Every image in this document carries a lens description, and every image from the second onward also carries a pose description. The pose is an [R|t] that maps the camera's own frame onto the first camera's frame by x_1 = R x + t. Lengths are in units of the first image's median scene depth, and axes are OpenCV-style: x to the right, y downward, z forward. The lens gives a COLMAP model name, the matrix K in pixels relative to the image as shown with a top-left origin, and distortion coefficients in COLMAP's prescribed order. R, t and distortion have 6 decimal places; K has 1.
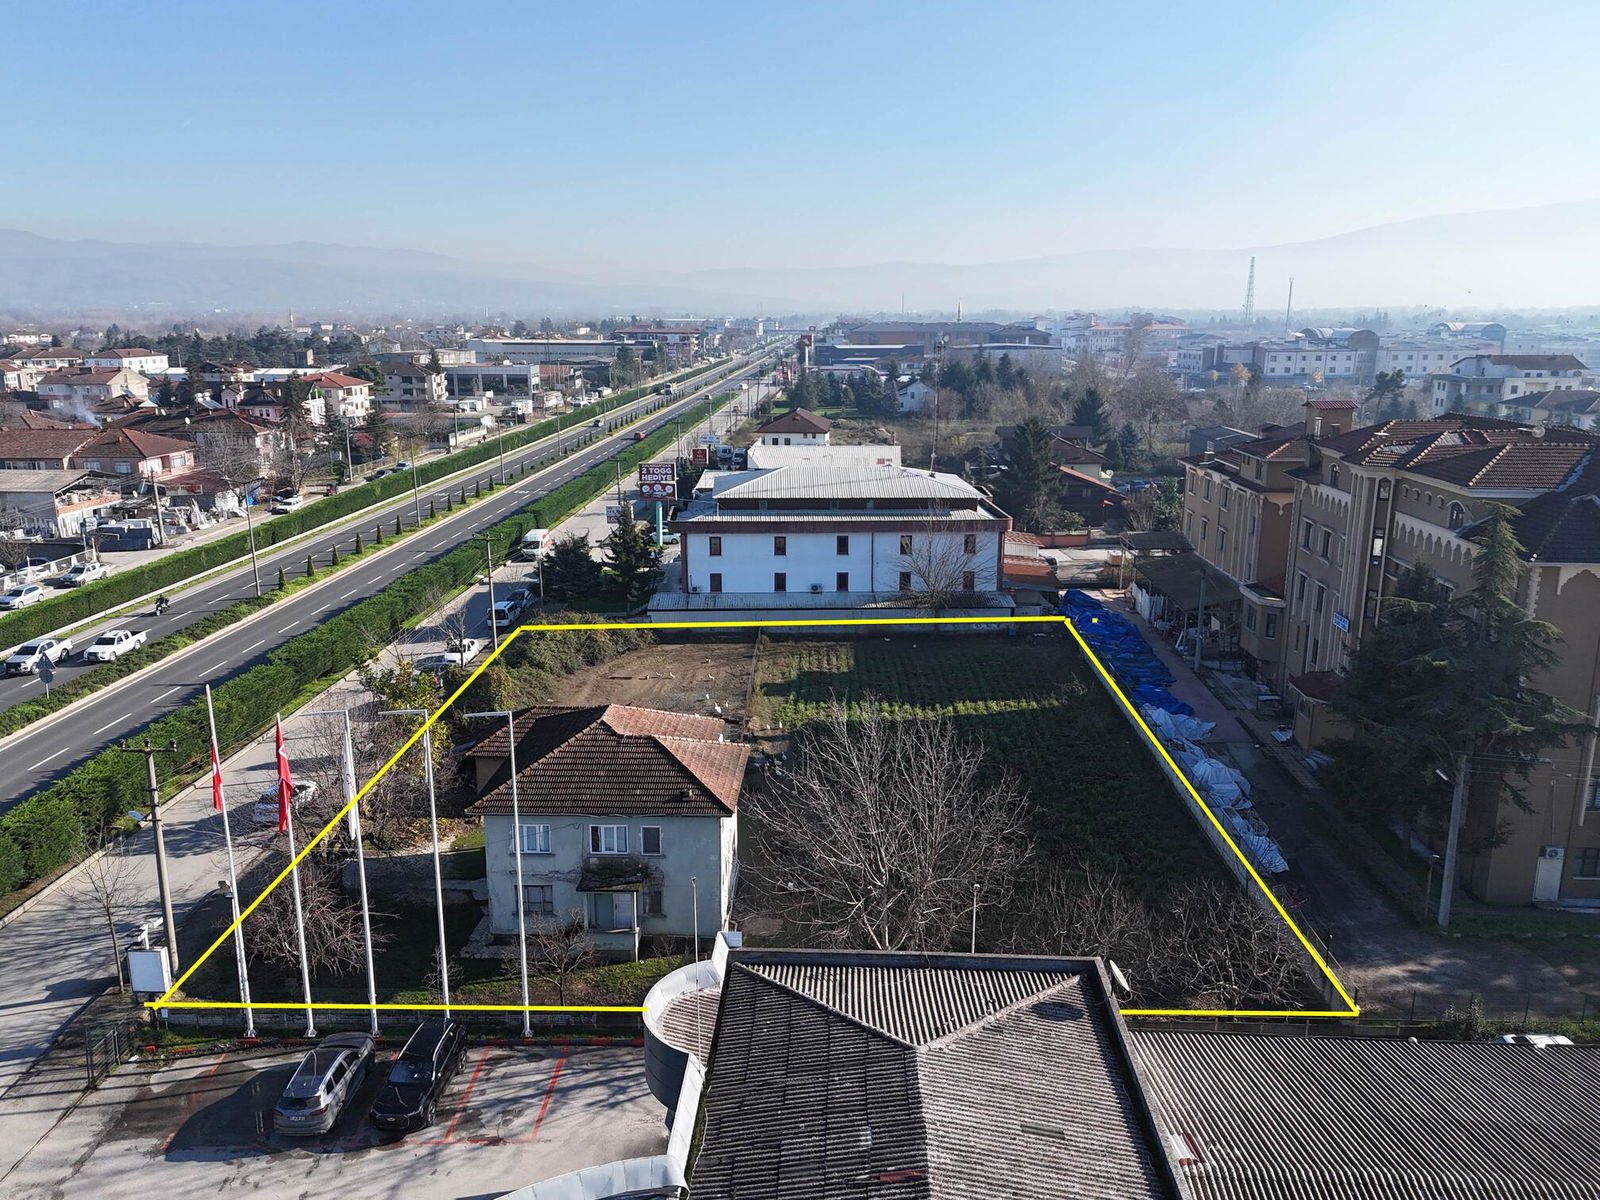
lens RADIAL K [[1175.5, 0, 801.7], [0, 1175.5, 599.1], [0, 0, 1]] dist [0.079326, -0.077828]
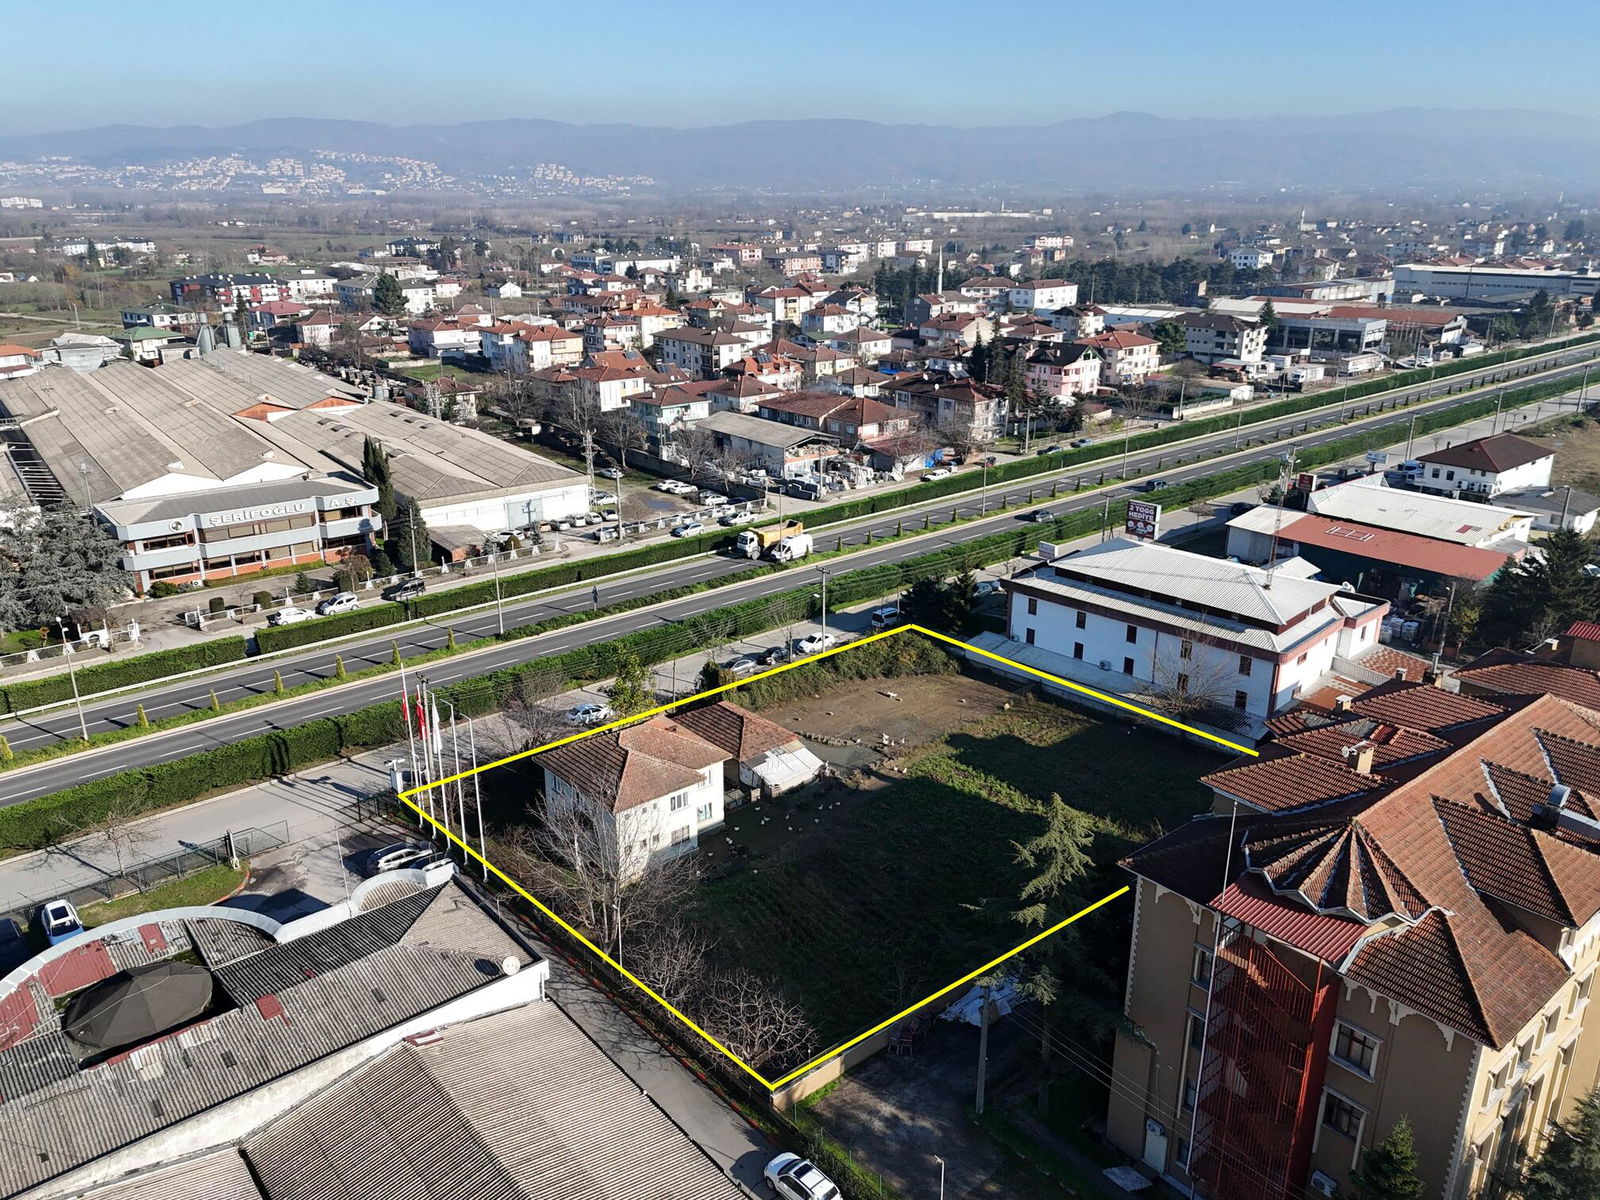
lens RADIAL K [[1175.5, 0, 801.7], [0, 1175.5, 599.1], [0, 0, 1]] dist [0.079326, -0.077828]
pose [[0.682552, 0.239807, -0.690373, 0.569544], [-0.171437, 0.970813, 0.167725, -0.206650], [0.710445, 0.003874, 0.703742, 0.006815]]
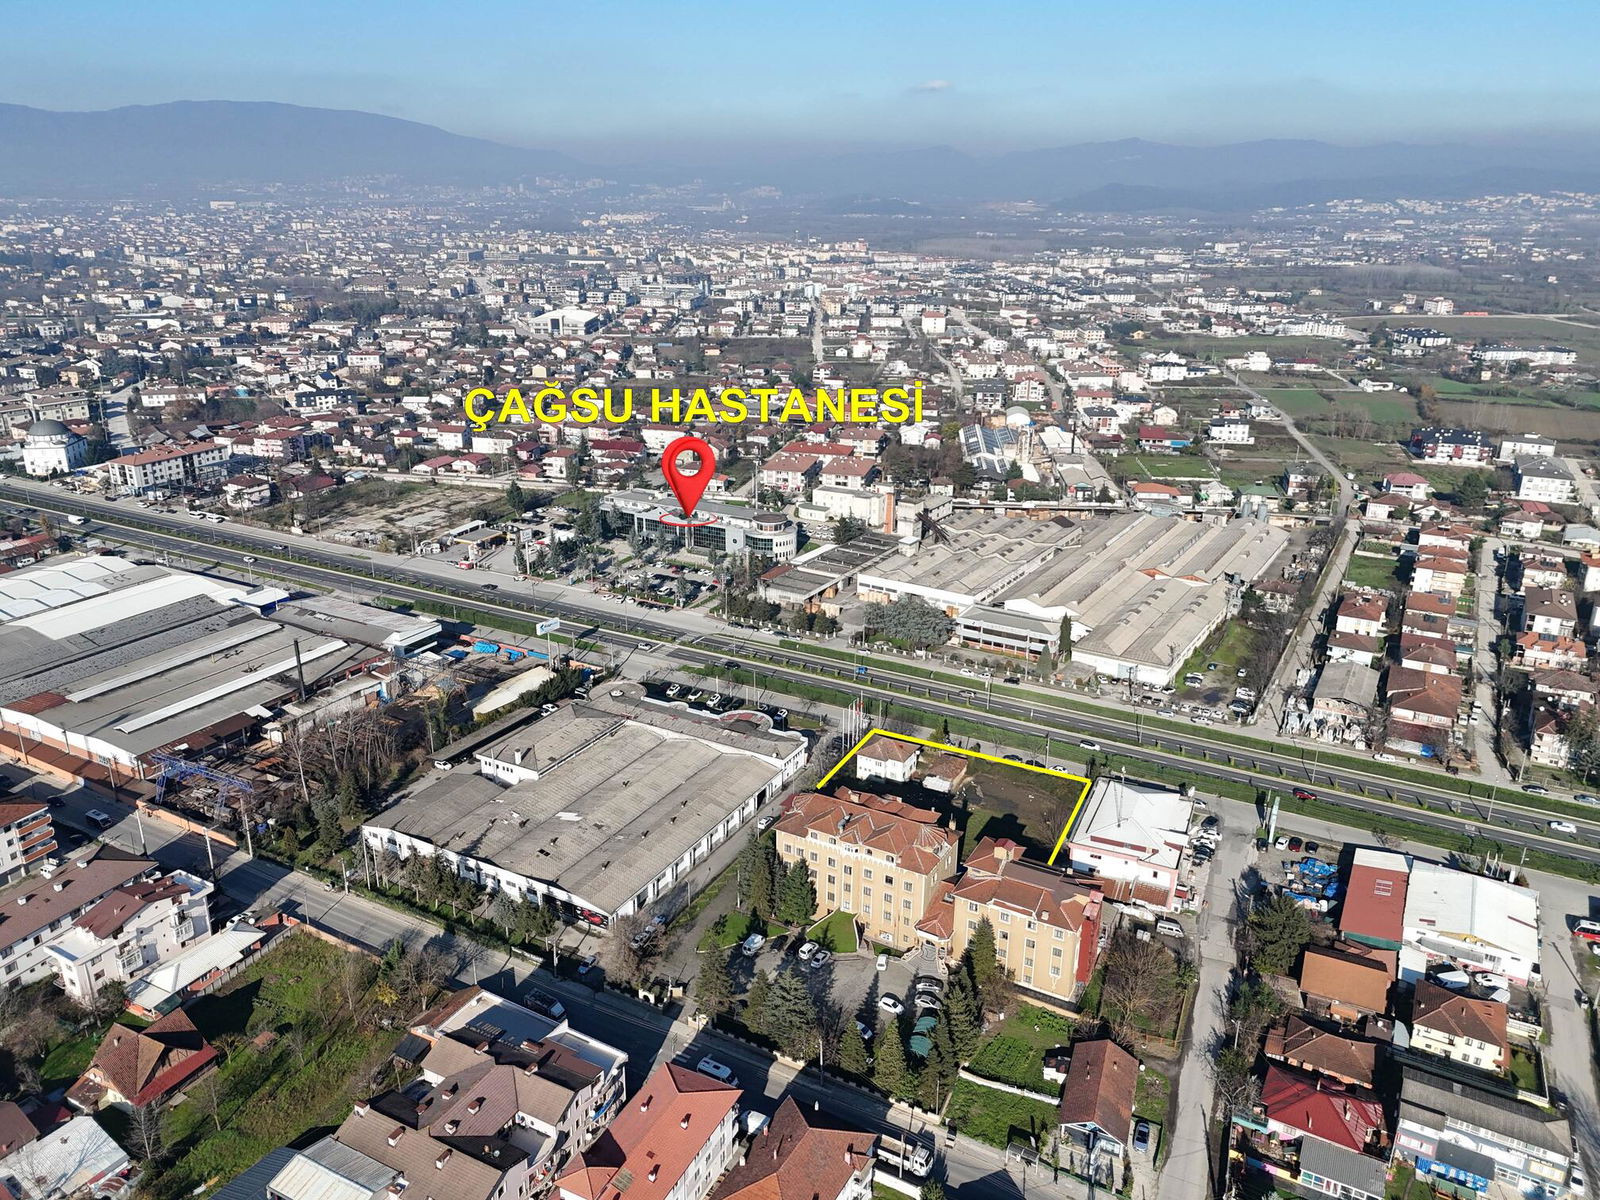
lens RADIAL K [[1173.1, 0, 801.9], [0, 1173.1, 599.5], [0, 0, 1]] dist [0.080454, -0.080055]
pose [[-0.440420, 0.294330, -0.848175, 2.153150], [-0.217653, 0.881547, 0.418929, -1.293416], [0.871009, 0.369113, -0.324189, 1.095332]]
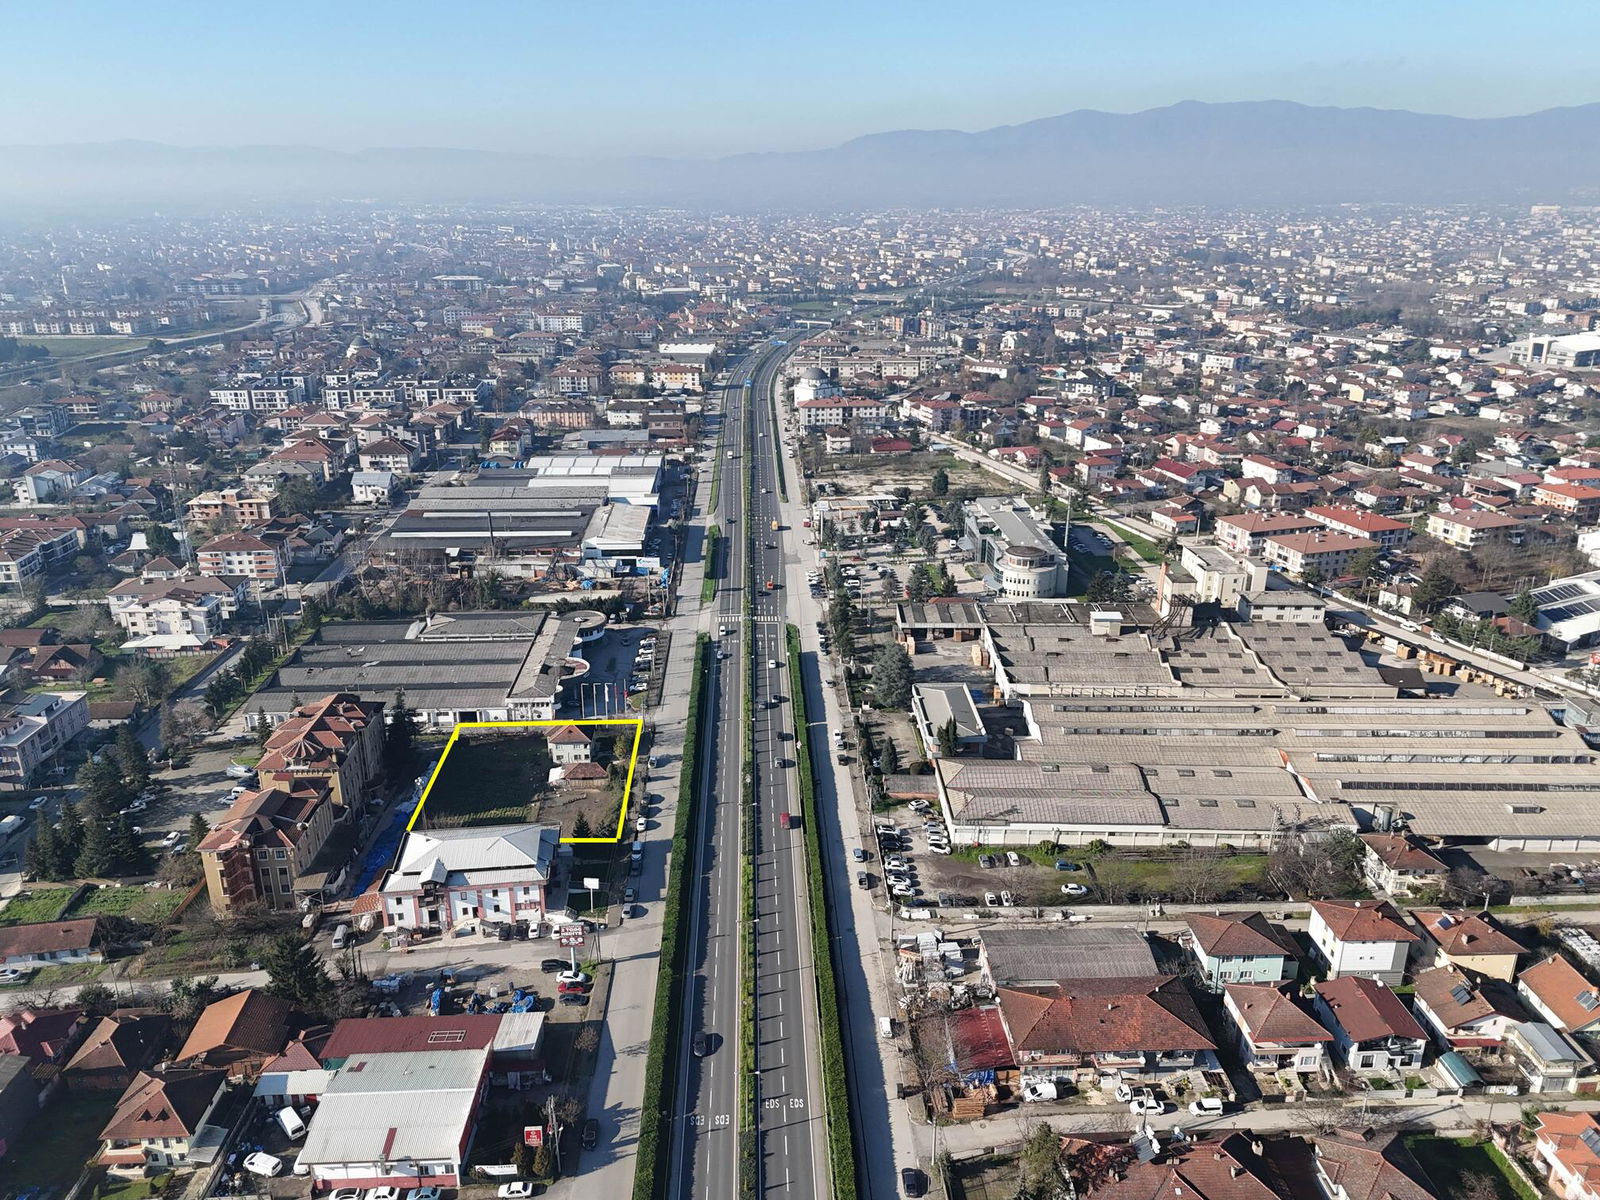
lens RADIAL K [[1173.1, 0, 801.9], [0, 1173.1, 599.5], [0, 0, 1]] dist [0.080454, -0.080055]
pose [[-0.995899, 0.027952, -0.086041, -0.383846], [-0.023414, 0.839021, 0.543595, -1.654090], [0.087385, 0.543380, -0.834926, 2.659859]]
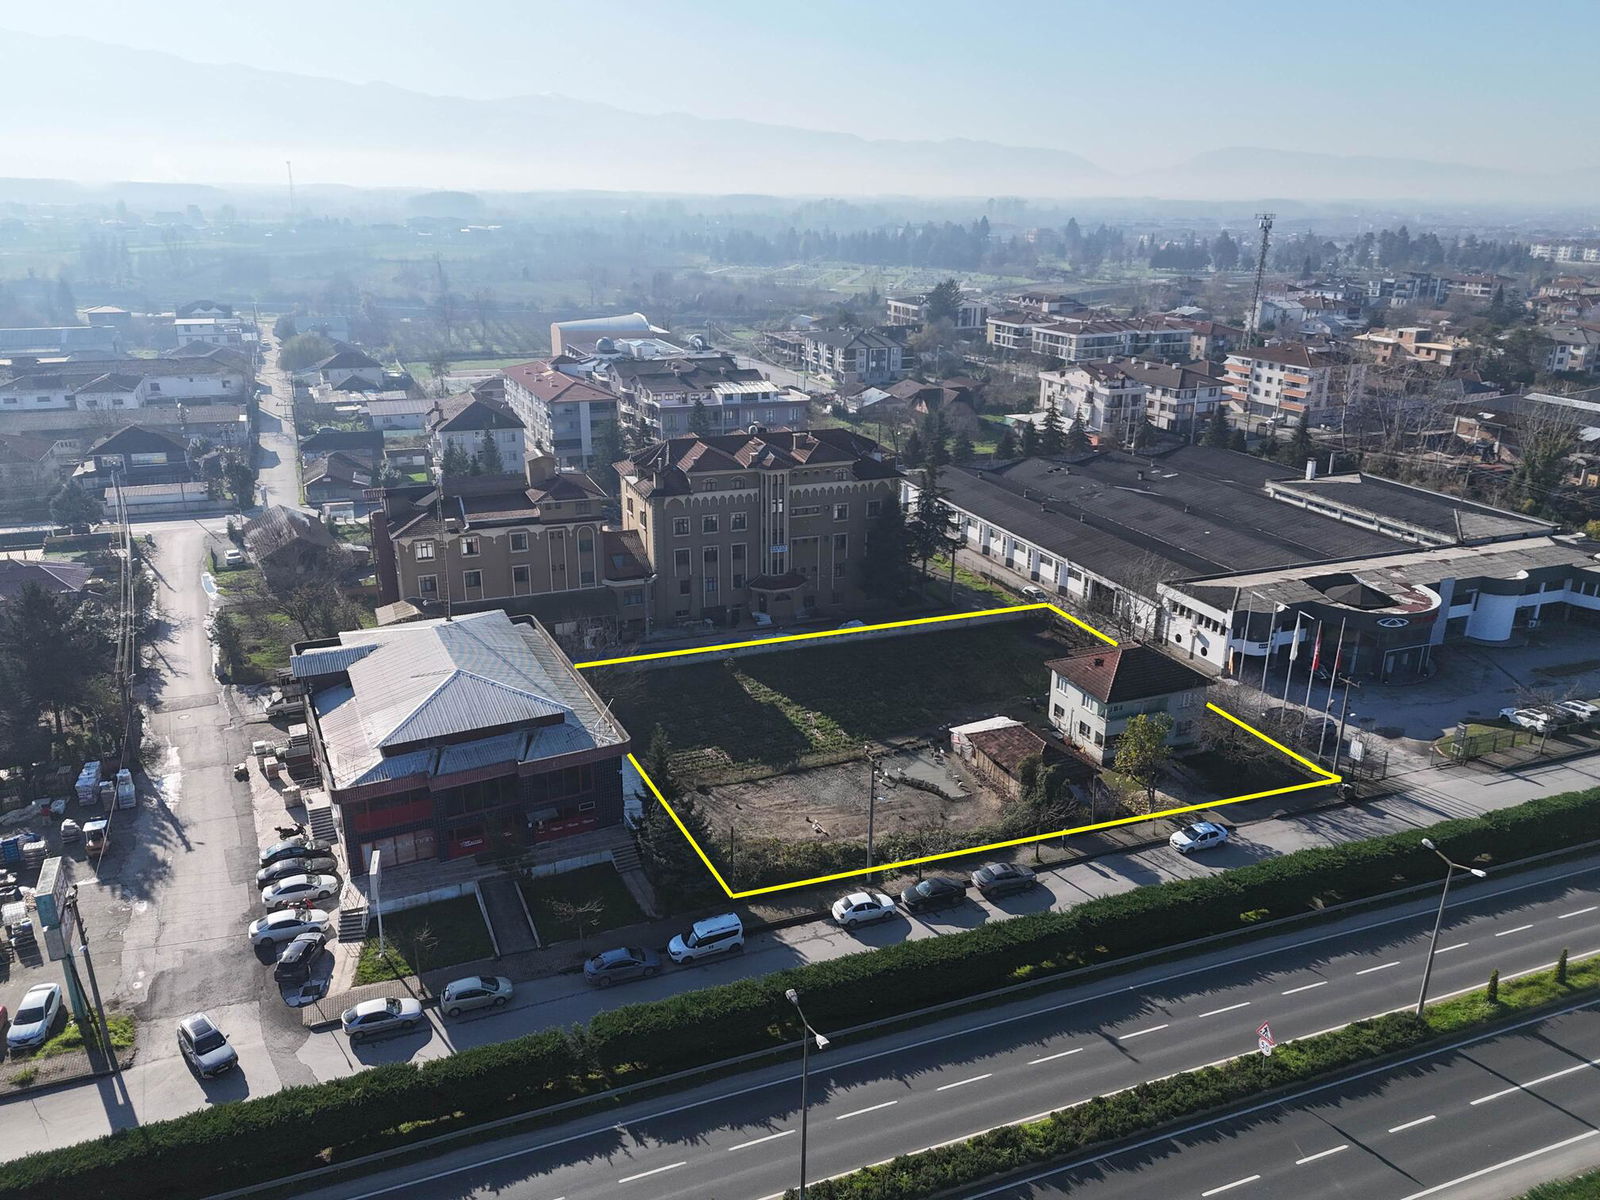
lens RADIAL K [[1173.1, 0, 801.9], [0, 1173.1, 599.5], [0, 0, 1]] dist [0.080454, -0.080055]
pose [[-0.409259, -0.305369, 0.859801, -0.846268], [0.201030, 0.888997, 0.411427, -0.471485], [-0.889997, 0.341226, -0.302441, 1.080423]]
